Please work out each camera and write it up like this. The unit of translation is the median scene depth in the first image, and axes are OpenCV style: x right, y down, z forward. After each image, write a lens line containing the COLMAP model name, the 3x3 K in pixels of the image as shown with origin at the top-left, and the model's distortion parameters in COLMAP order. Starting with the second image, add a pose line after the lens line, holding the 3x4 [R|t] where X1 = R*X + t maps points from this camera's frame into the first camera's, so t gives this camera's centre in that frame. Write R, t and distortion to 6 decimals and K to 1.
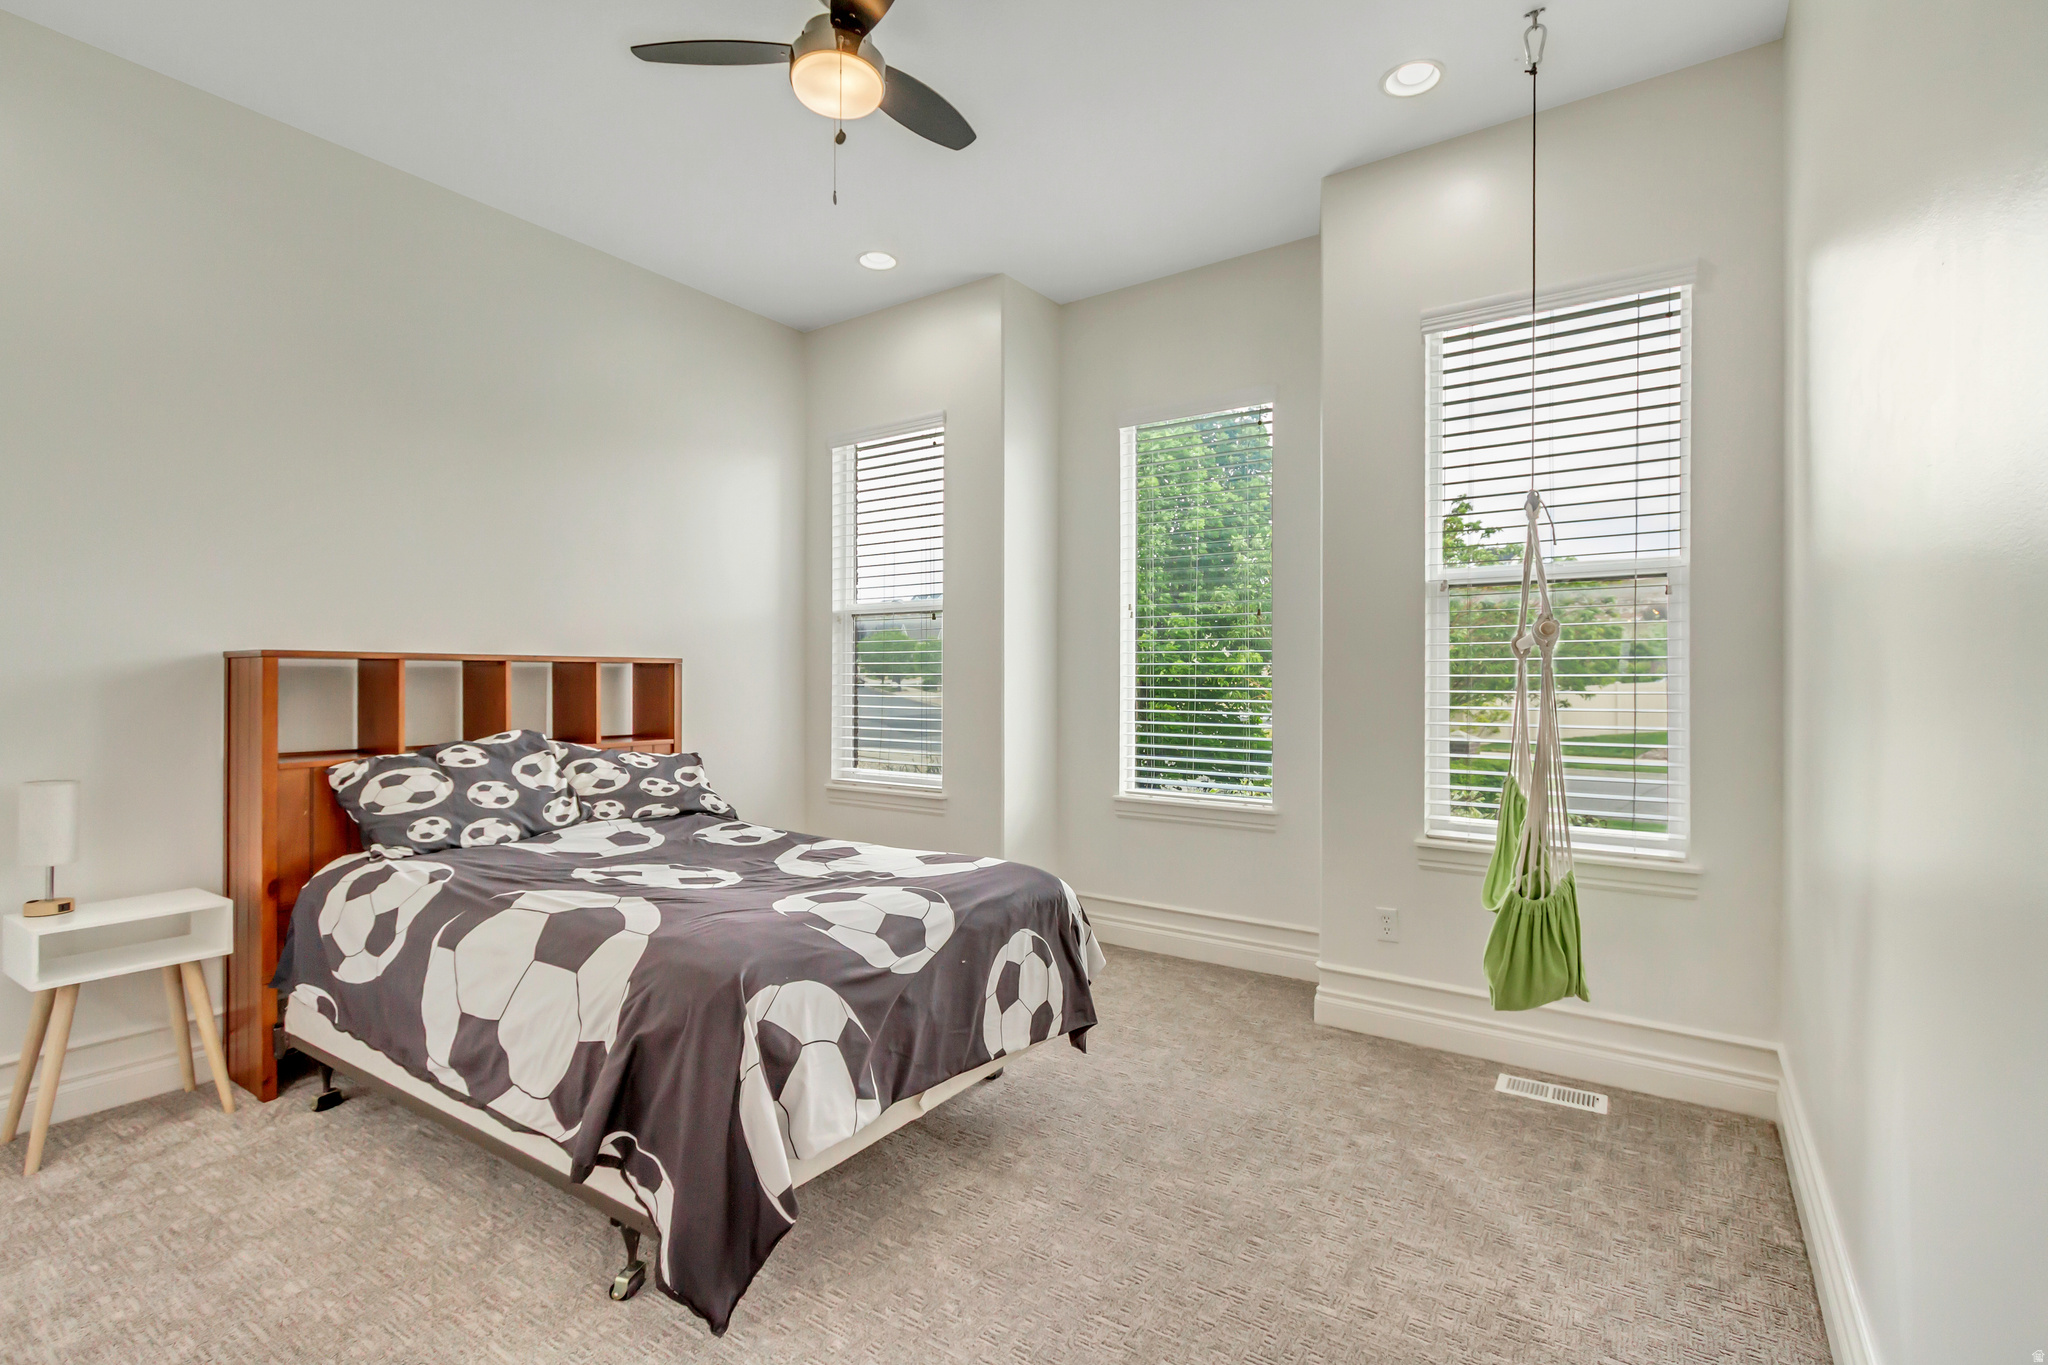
lens RADIAL K [[938.1, 0, 1027.3], [0, 938.1, 673.5], [0, 0, 1]] dist [-0.000885, -0.001606]
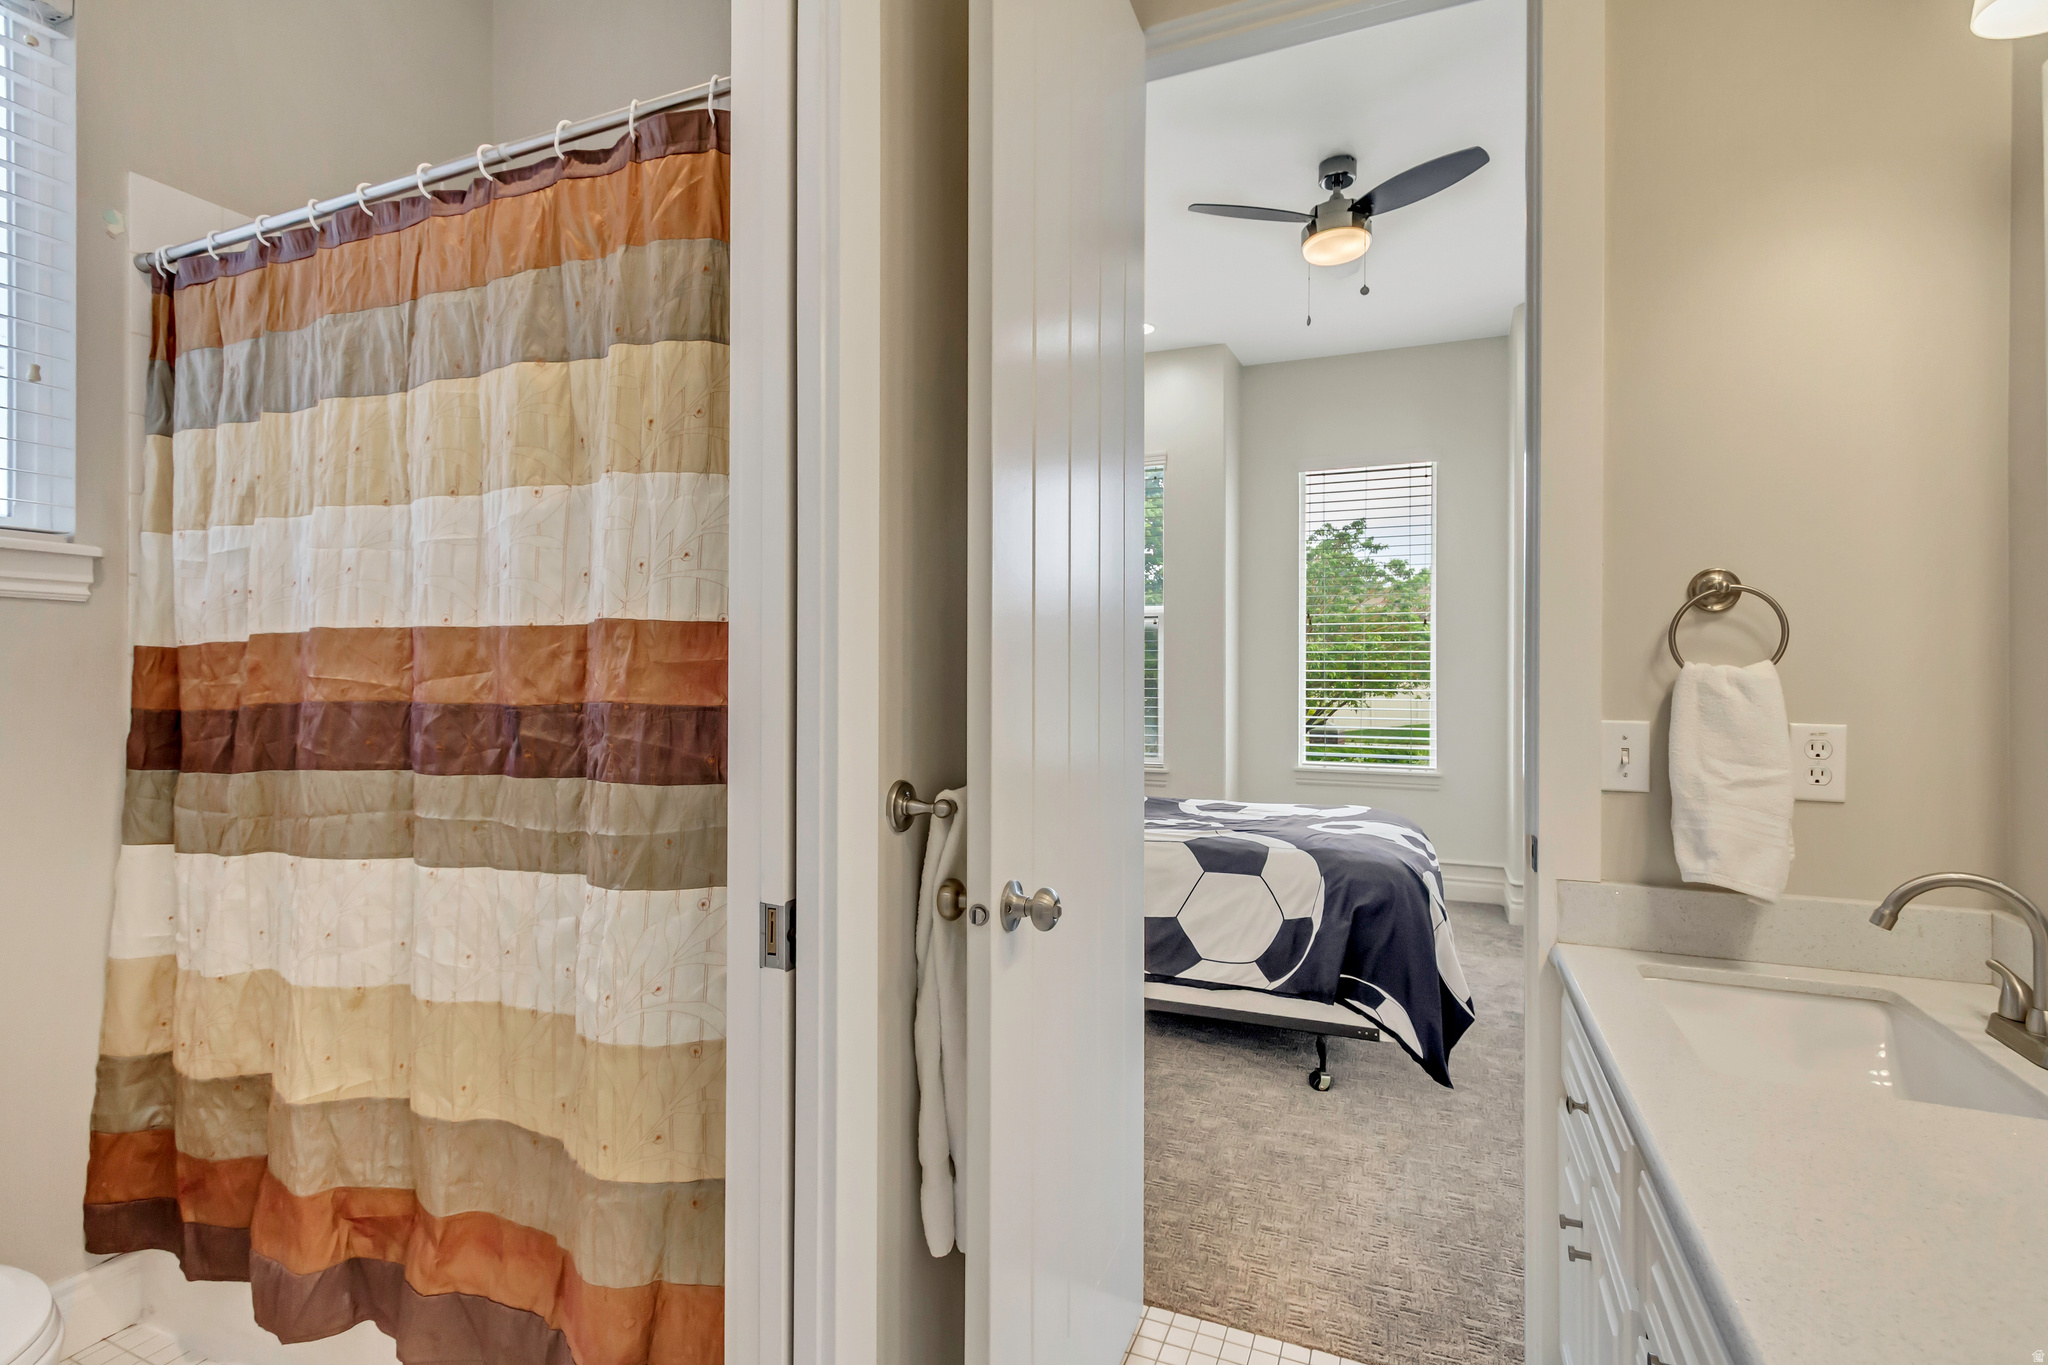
lens RADIAL K [[938.1, 0, 1027.3], [0, 938.1, 673.2], [0, 0, 1]] dist [-0.000885, -0.001606]
pose [[0.980401, -0.002487, 0.196997, -1.098836], [0.001919, 0.999993, 0.003073, 0.004624], [-0.197003, -0.002635, 0.980399, -0.331713]]
